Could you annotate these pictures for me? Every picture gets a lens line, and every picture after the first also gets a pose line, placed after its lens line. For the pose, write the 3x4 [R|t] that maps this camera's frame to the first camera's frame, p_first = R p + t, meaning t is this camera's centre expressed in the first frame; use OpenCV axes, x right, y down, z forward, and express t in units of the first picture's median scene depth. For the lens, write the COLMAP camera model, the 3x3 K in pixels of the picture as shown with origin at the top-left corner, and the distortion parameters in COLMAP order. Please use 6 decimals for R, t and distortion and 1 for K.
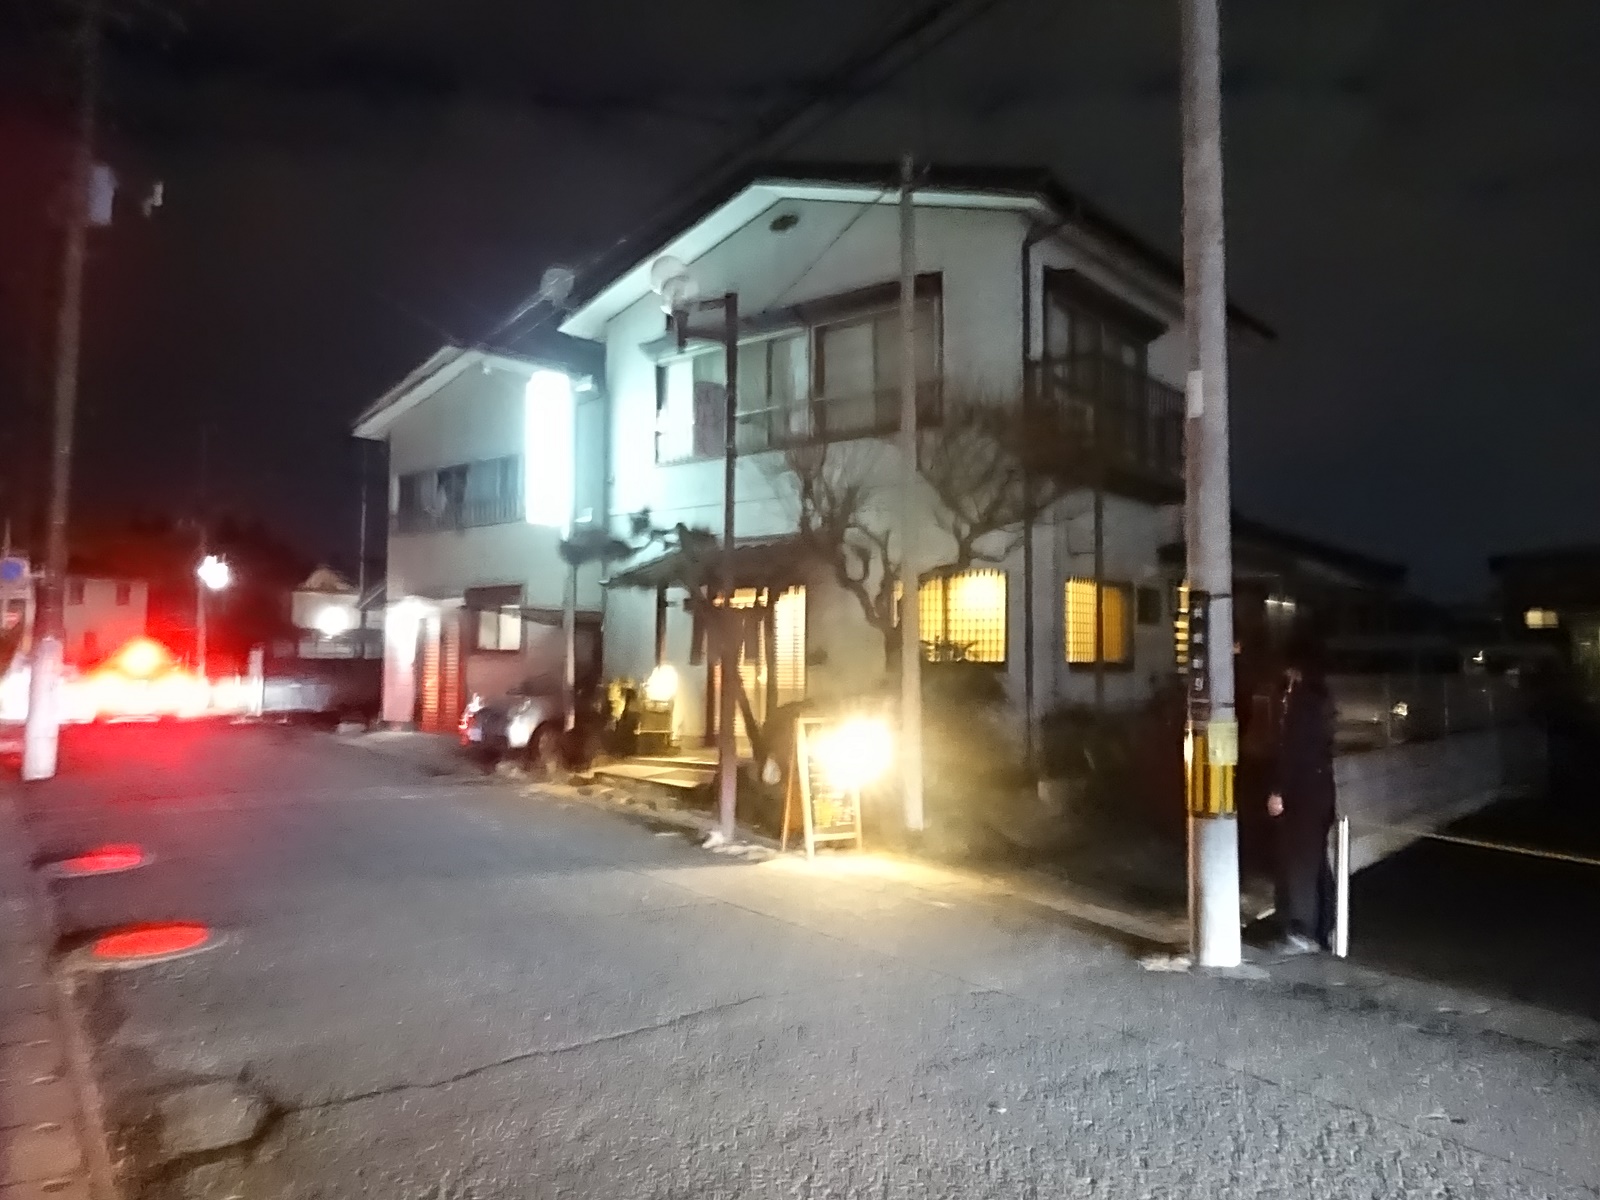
lens RADIAL K [[1184.1, 0, 798.4], [0, 1184.1, 601.2], [0, 0, 1]] dist [0.012735, -0.017448]
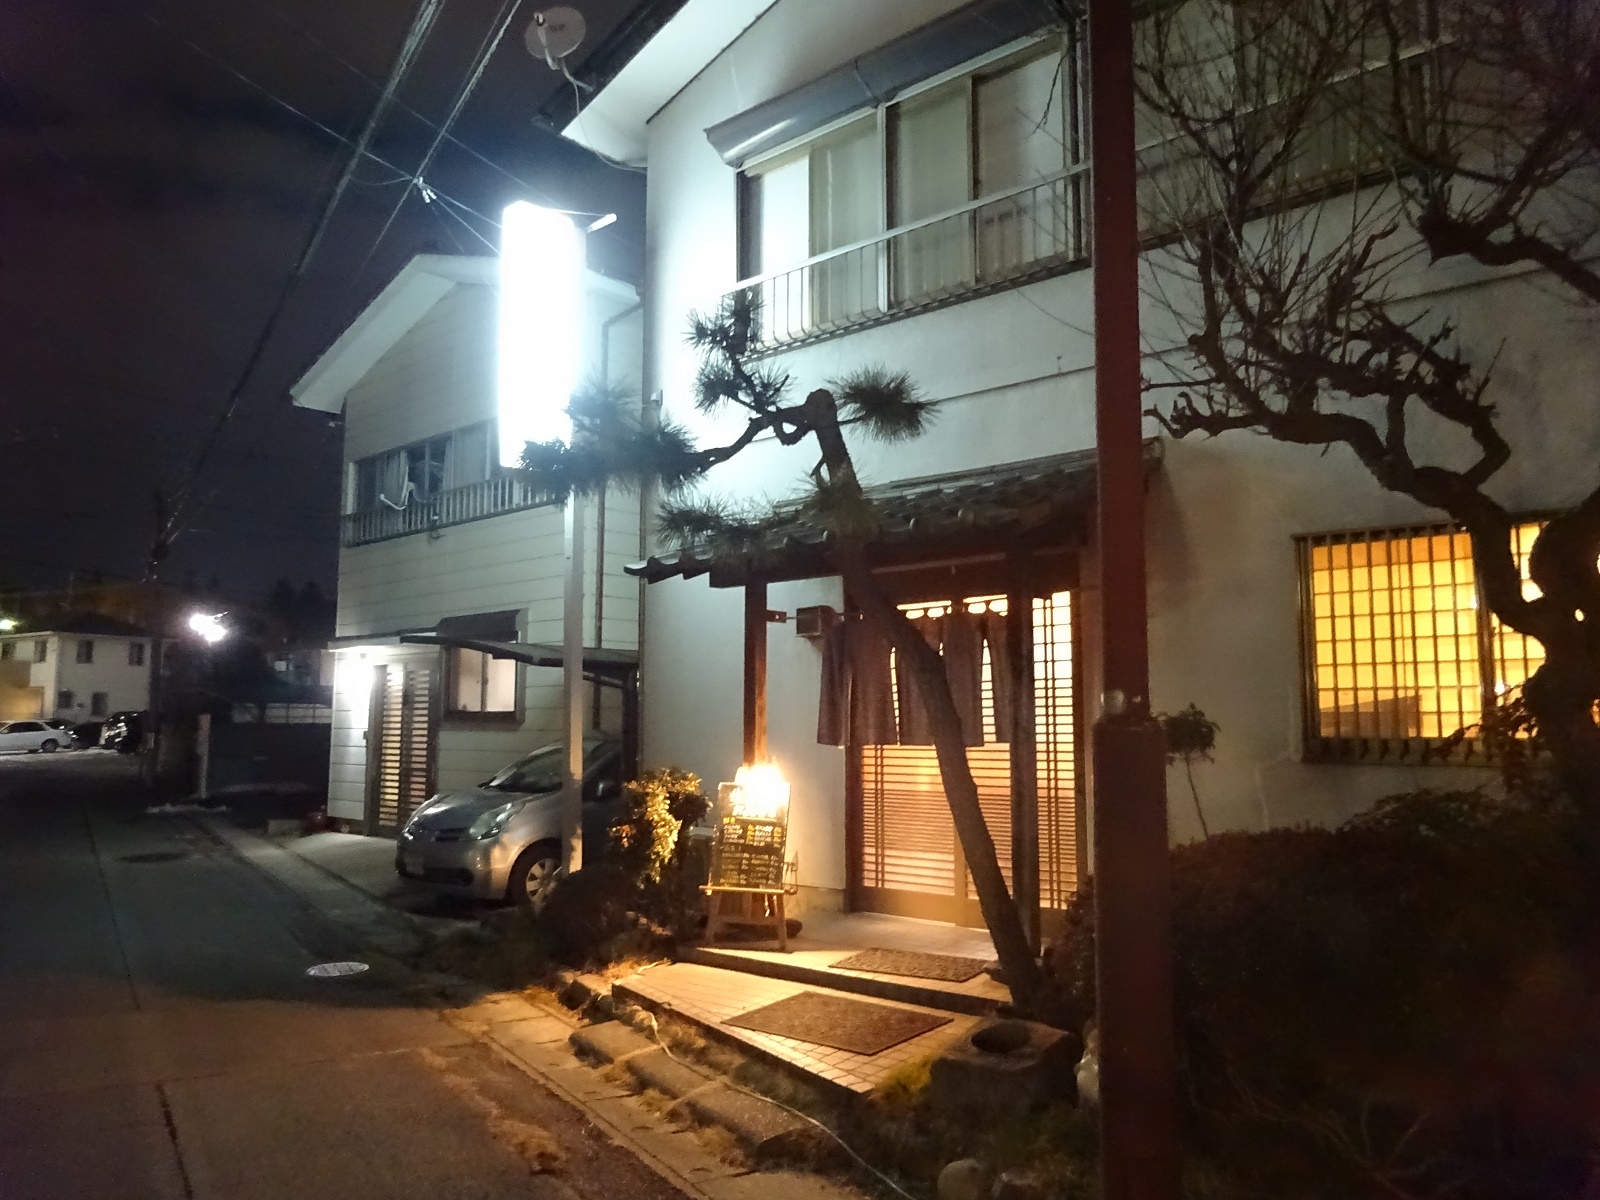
lens RADIAL K [[1184.1, 0, 802.1], [0, 1184.1, 601.2], [0, 0, 1]] dist [0.012735, -0.017448]
pose [[0.999192, -0.006282, -0.039694, -0.071122], [0.004199, 0.998620, -0.052347, 0.019531], [0.039968, 0.052138, 0.997840, 0.475829]]
